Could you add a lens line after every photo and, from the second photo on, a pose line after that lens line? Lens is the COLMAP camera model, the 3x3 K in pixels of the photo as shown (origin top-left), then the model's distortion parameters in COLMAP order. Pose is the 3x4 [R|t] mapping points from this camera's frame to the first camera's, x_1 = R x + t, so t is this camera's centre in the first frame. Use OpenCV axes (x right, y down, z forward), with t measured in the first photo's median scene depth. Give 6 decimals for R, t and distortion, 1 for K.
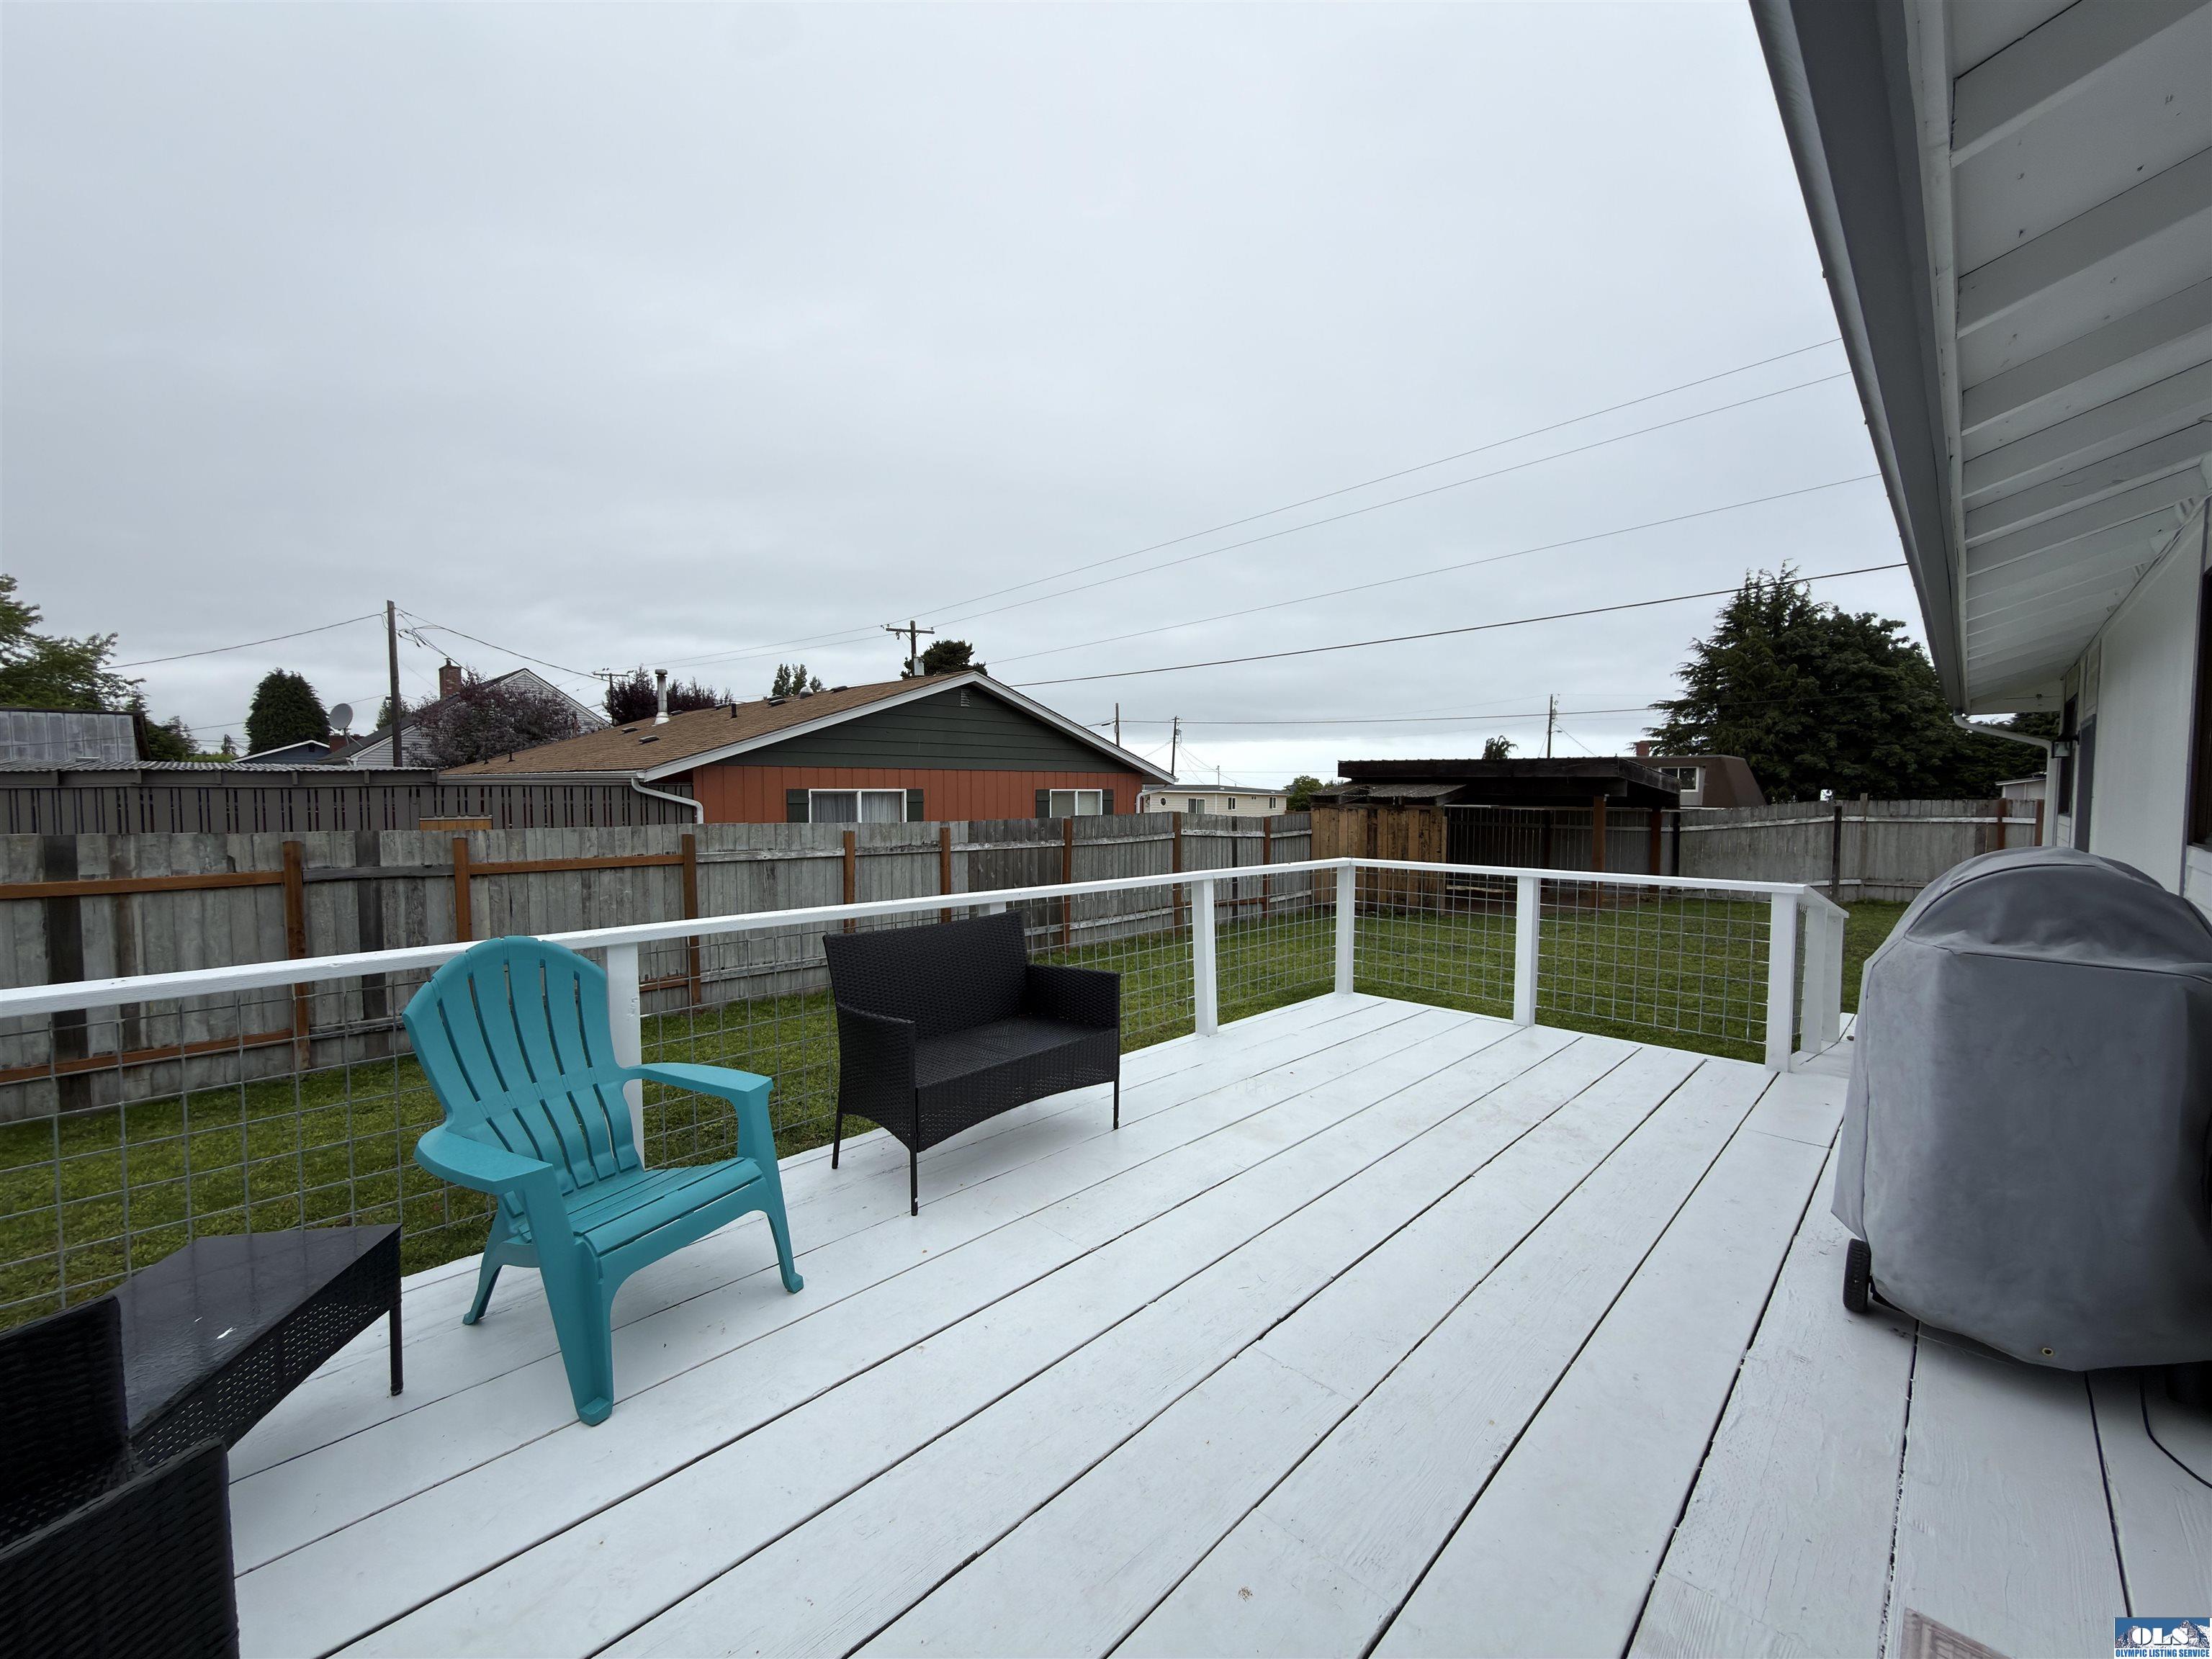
lens RADIAL K [[881.7, 0, 1105.5], [0, 881.7, 831.0], [0, 0, 1]] dist [0.000767, -0.000925]
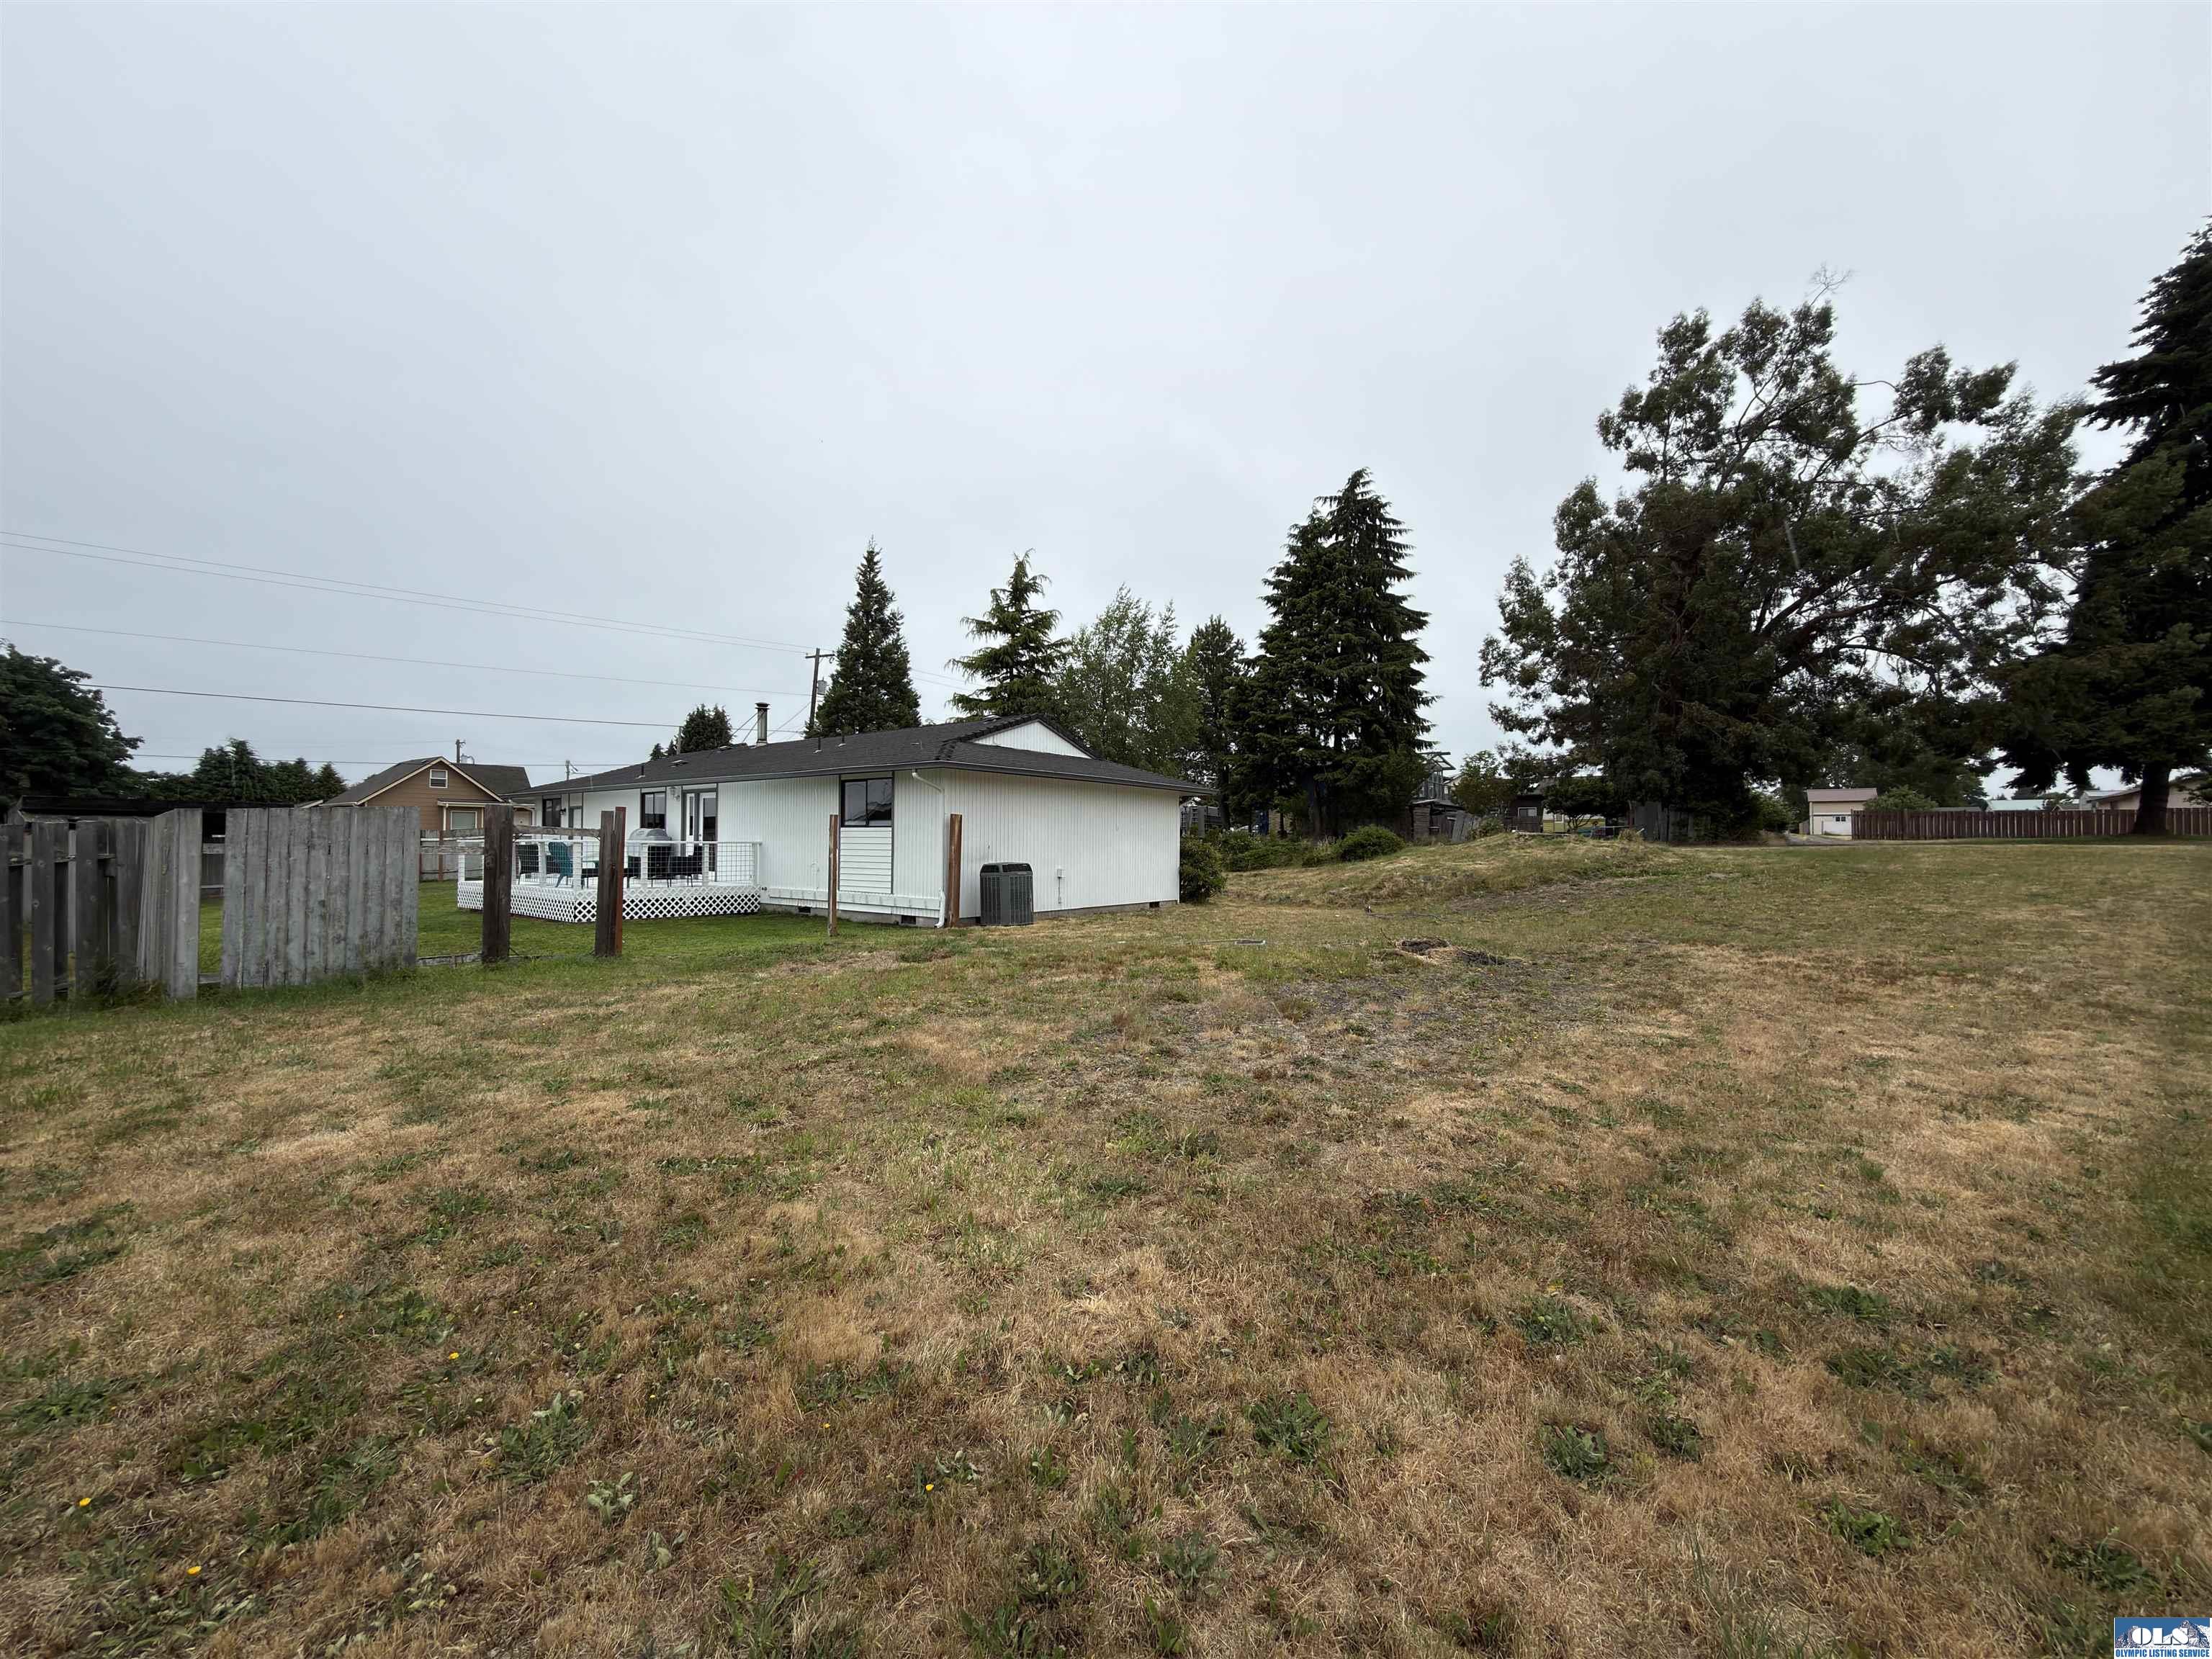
lens RADIAL K [[881.7, 0, 1105.5], [0, 881.7, 831.0], [0, 0, 1]] dist [0.000767, -0.000925]
pose [[-0.119029, 0.006024, 0.992873, -0.492860], [0.043464, 0.999055, -0.000851, 0.014001], [-0.991939, 0.043052, -0.119178, -0.147512]]
